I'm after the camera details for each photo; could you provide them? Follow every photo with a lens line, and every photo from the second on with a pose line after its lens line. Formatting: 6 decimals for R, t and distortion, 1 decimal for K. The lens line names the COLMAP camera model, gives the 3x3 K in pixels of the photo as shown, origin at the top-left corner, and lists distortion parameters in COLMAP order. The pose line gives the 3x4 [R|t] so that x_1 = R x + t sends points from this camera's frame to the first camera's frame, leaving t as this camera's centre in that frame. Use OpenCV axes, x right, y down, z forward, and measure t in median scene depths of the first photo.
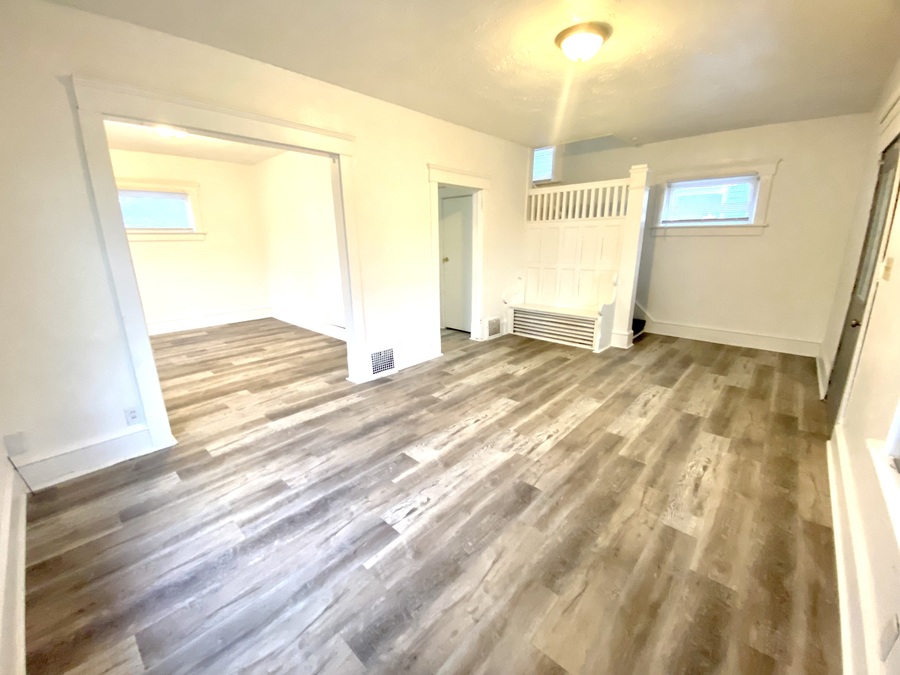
lens RADIAL K [[367.4, 0, 443.0], [0, 367.4, 334.5], [0, 0, 1]] dist [0.023100, -0.015459]
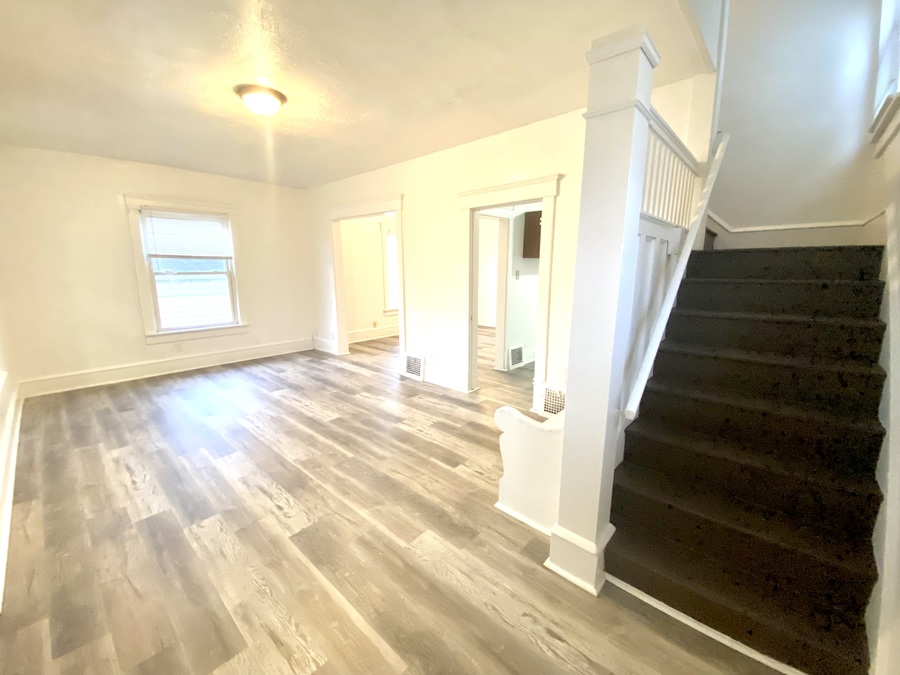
lens RADIAL K [[367.4, 0, 446.5], [0, 367.4, 330.5], [0, 0, 1]] dist [0.023100, -0.015459]
pose [[0.005376, 0.180501, -0.983560, 1.448168], [-0.244674, 0.953916, 0.173723, -0.395907], [0.969590, 0.239718, 0.049292, 1.476722]]
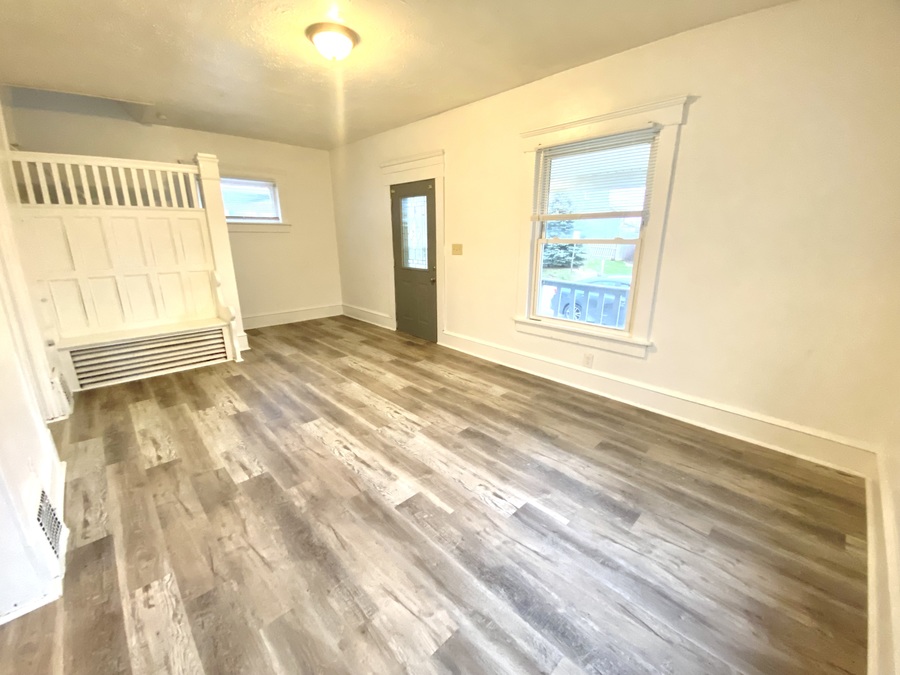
lens RADIAL K [[367.4, 0, 456.8], [0, 367.4, 334.3], [0, 0, 1]] dist [0.023100, -0.015459]
pose [[0.040221, -0.257161, 0.965531, -0.715459], [0.250495, 0.938049, 0.239407, -0.165576], [-0.967282, 0.232231, 0.102147, 0.660294]]
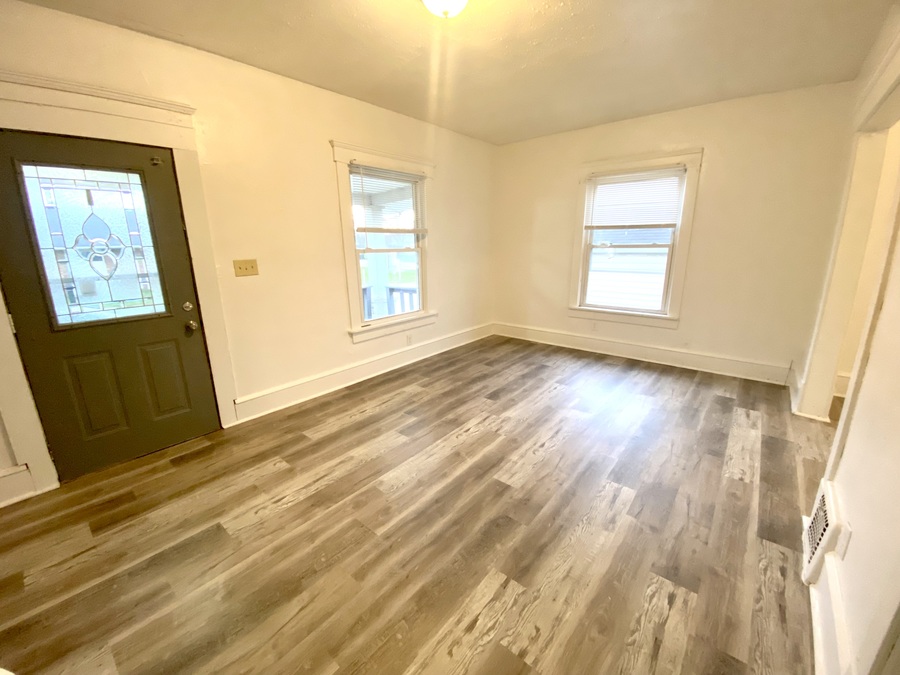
lens RADIAL K [[367.4, 0, 447.8], [0, 367.4, 329.8], [0, 0, 1]] dist [0.023100, -0.015459]
pose [[-0.998189, 0.035185, -0.048790, 0.386856], [0.008140, 0.882640, 0.469979, -0.471407], [0.059600, 0.468731, -0.881328, 1.792672]]
